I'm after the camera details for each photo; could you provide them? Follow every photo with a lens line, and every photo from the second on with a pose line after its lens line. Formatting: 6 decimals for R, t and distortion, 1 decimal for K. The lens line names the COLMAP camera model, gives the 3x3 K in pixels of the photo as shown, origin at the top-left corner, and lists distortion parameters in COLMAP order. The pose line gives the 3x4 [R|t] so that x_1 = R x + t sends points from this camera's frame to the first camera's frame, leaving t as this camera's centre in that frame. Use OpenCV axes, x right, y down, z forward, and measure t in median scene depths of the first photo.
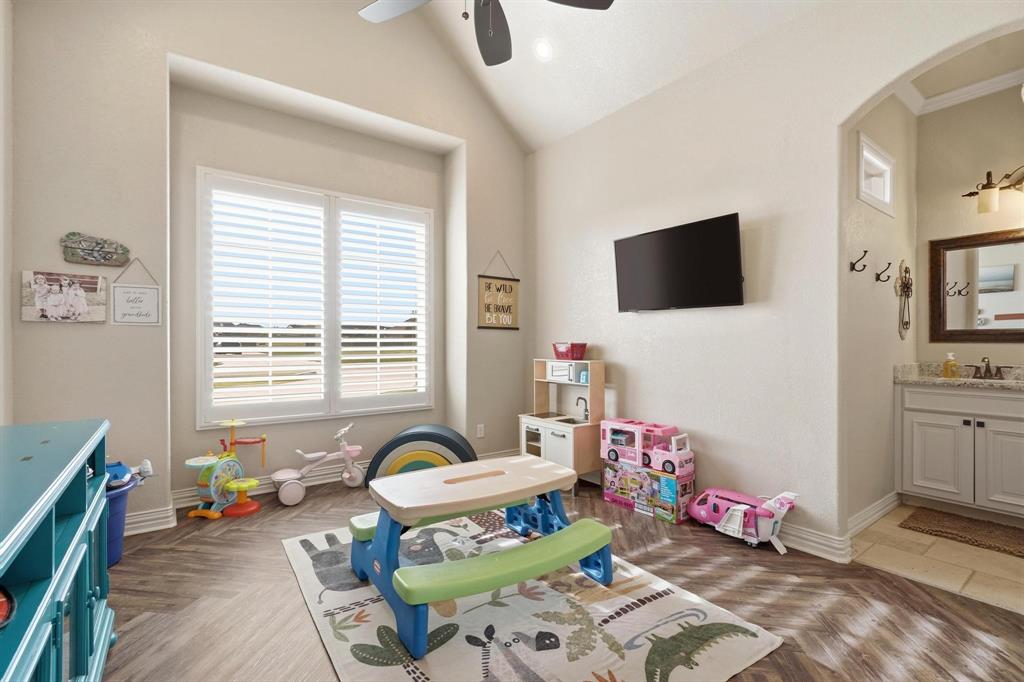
lens RADIAL K [[449.4, 0, 511.8], [0, 449.4, 339.1], [0, 0, 1]] dist [0.001110, 0.000800]
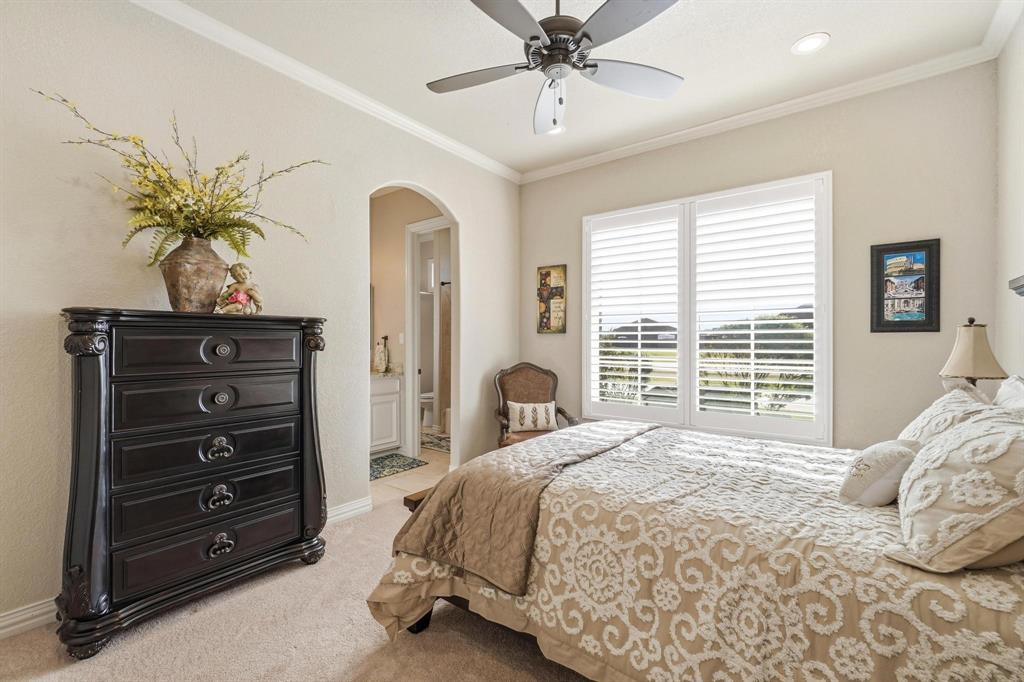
lens RADIAL K [[449.4, 0, 513.0], [0, 449.4, 343.4], [0, 0, 1]] dist [0.001110, 0.000800]
pose [[0.294828, -0.002768, -0.955546, 0.416829], [-0.002358, 0.999991, -0.003625, -0.010005], [0.955547, 0.003321, 0.294819, 0.355323]]
